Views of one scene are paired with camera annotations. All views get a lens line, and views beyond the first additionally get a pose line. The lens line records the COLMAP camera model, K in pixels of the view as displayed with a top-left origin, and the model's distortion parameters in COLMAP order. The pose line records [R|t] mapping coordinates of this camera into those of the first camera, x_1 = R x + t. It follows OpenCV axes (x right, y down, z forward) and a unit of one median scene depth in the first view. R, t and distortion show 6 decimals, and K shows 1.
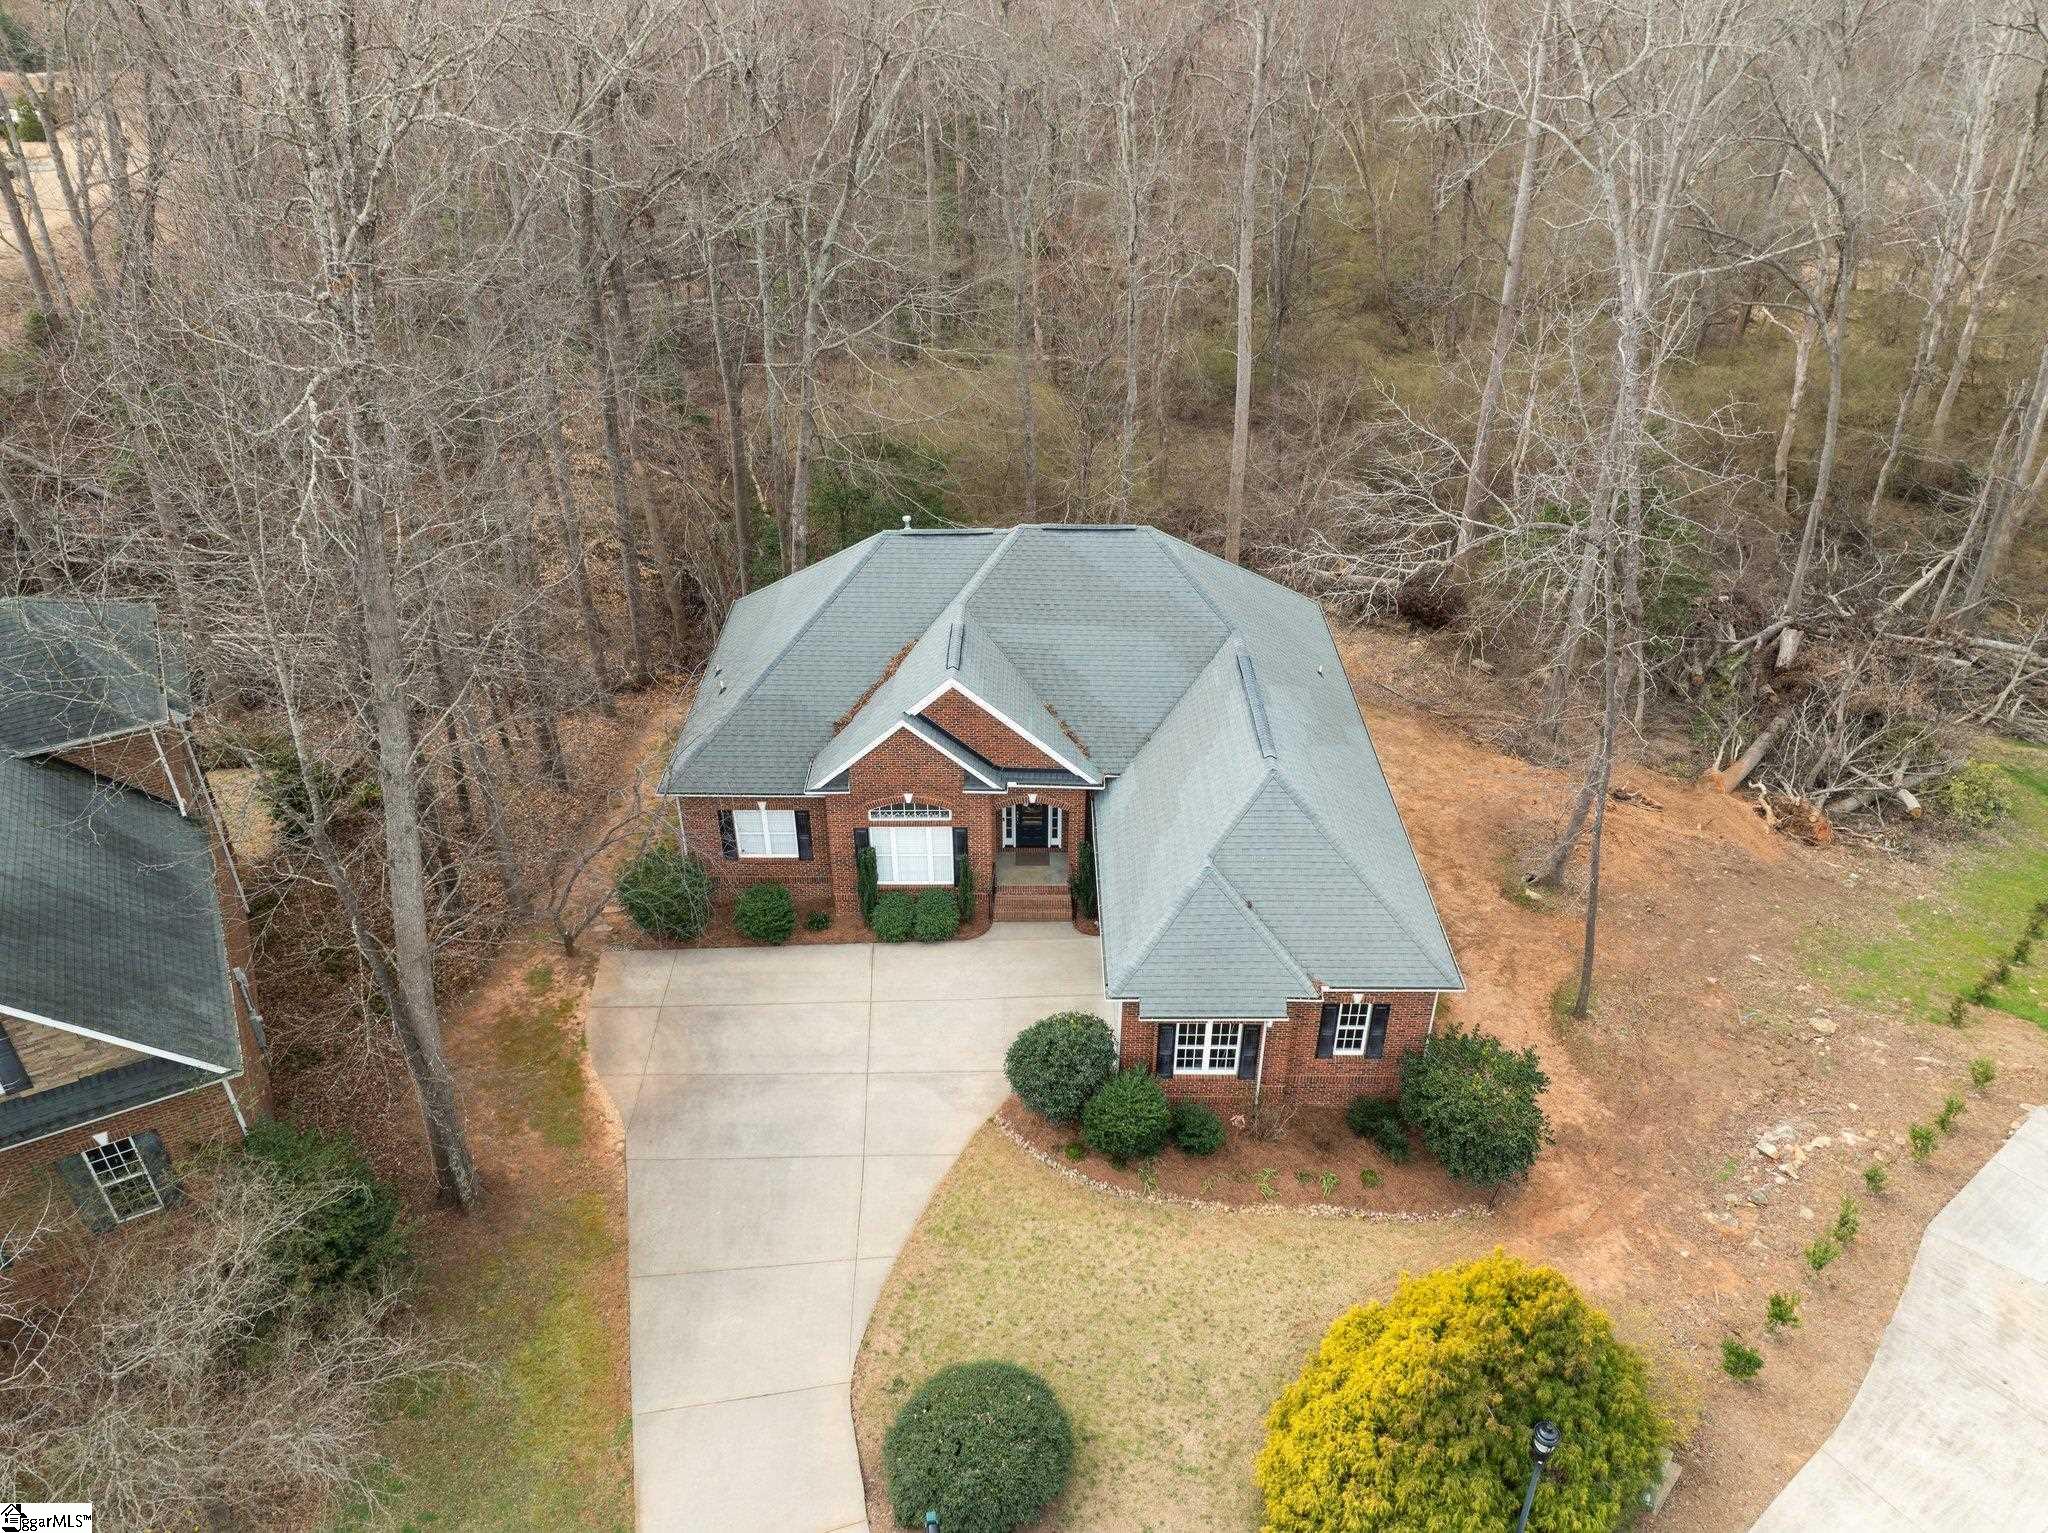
lens RADIAL K [[1441.2, 0, 1027.0], [0, 1441.2, 763.7], [0, 0, 1]] dist [-0.042454, 0.004673]
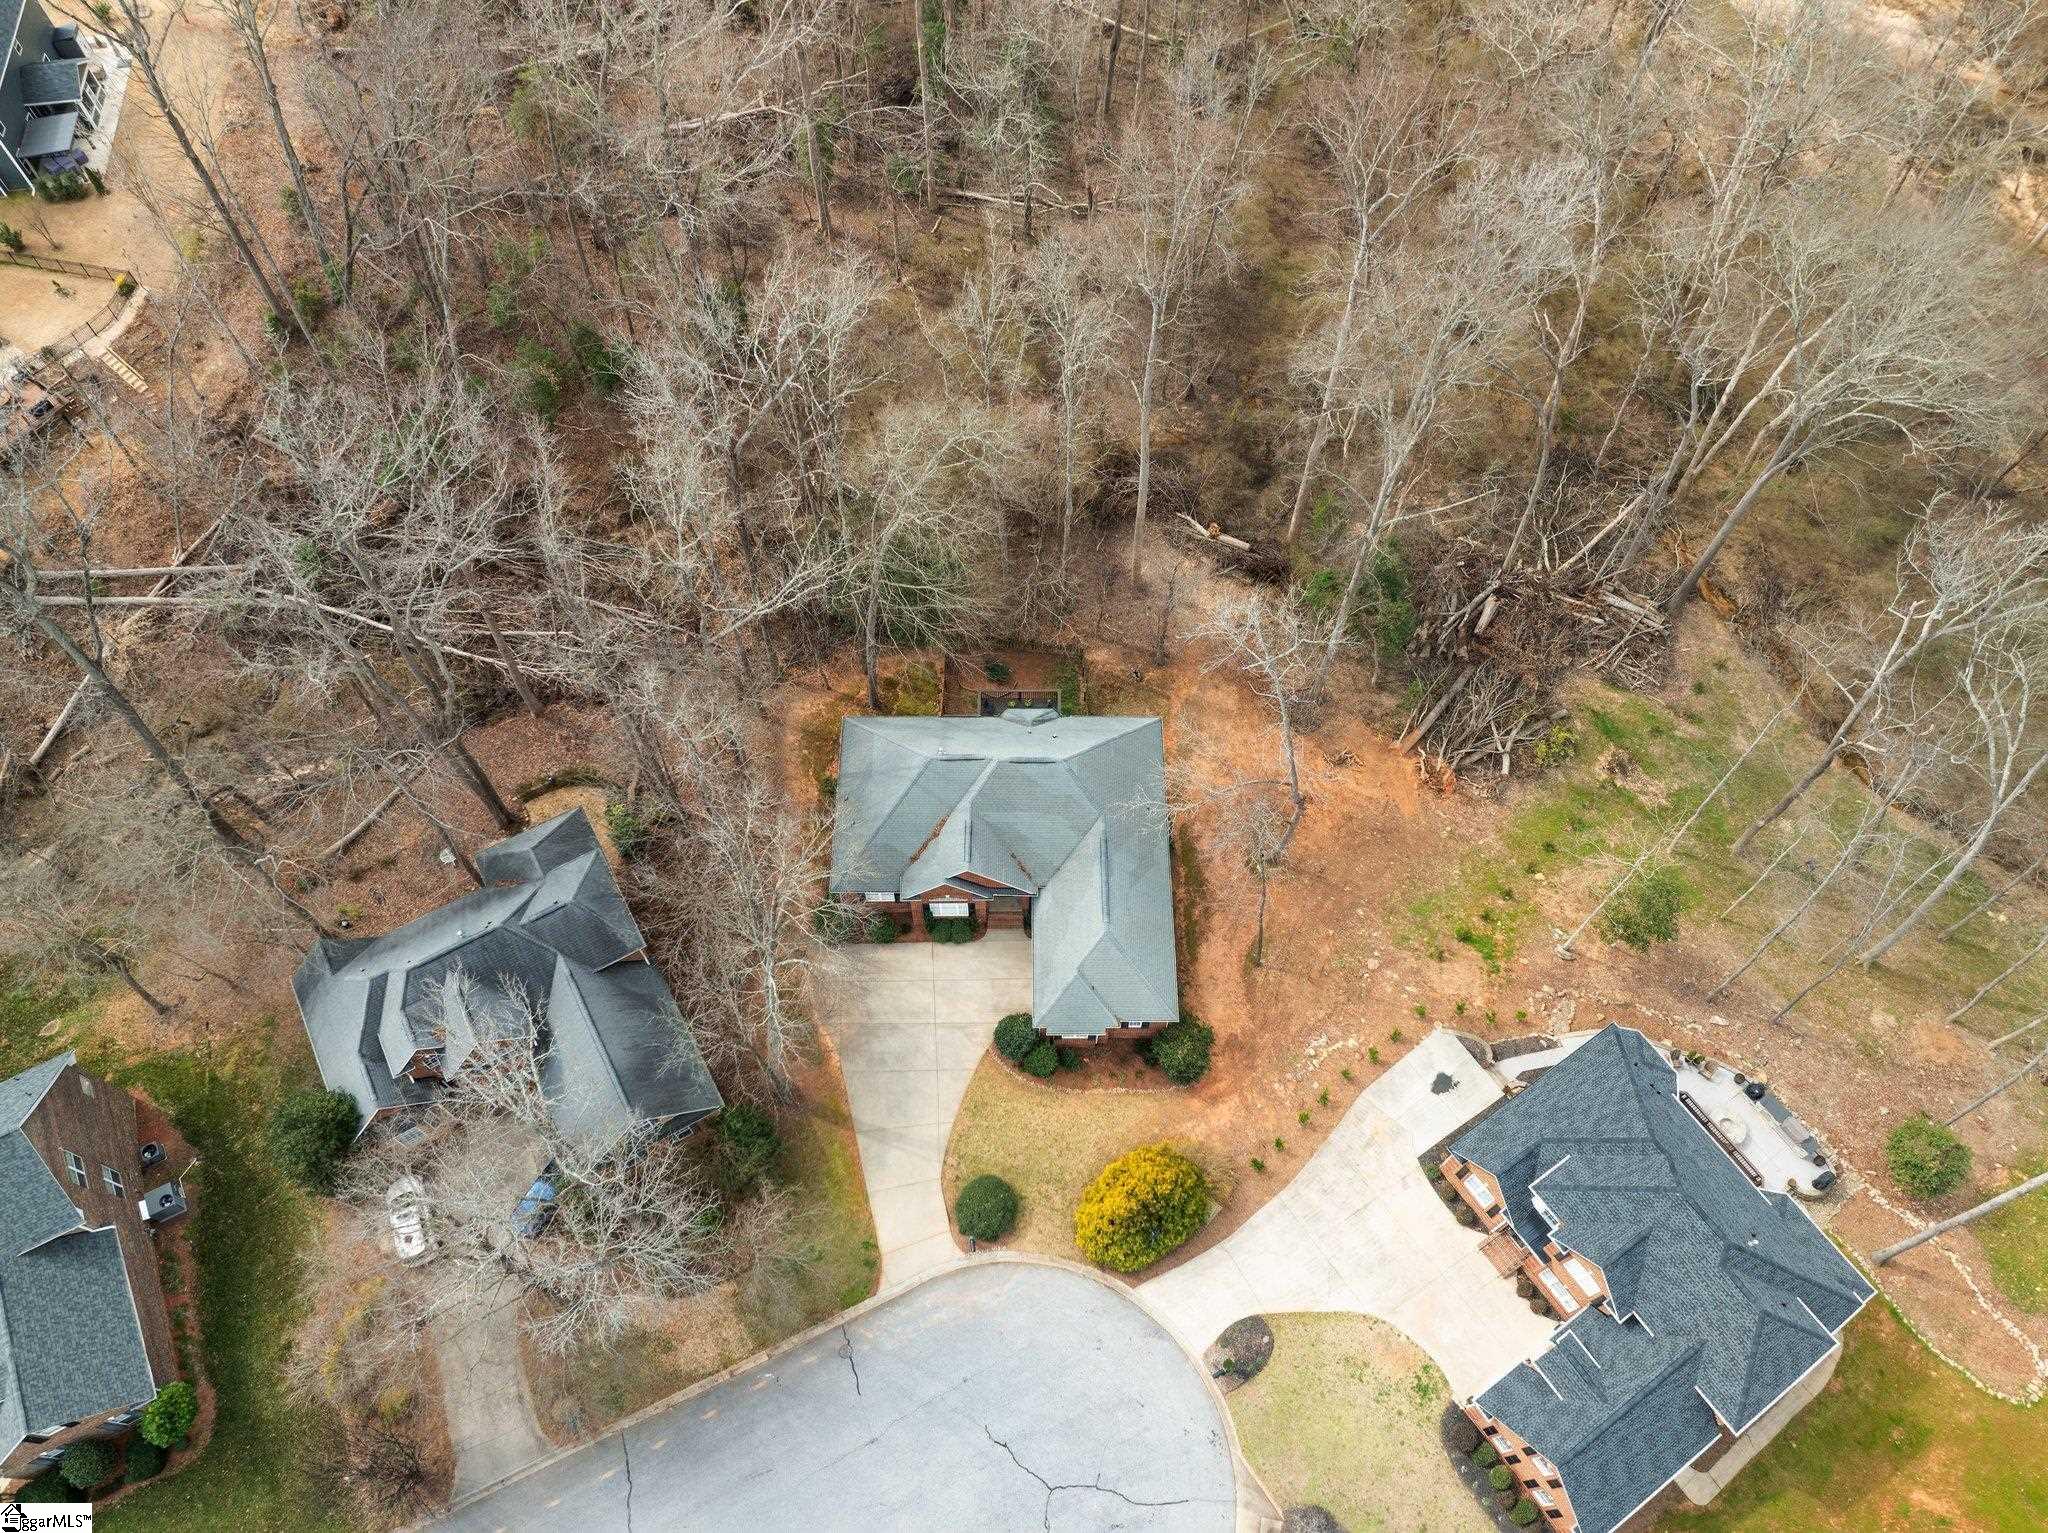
lens RADIAL K [[1441.2, 0, 1021.9], [0, 1441.2, 769.2], [0, 0, 1]] dist [-0.042454, 0.004673]
pose [[0.999975, 0.000193, 0.007103, 0.016125], [-0.003550, 0.879460, 0.475959, -1.347517], [-0.006155, -0.475973, 0.879439, -0.934897]]
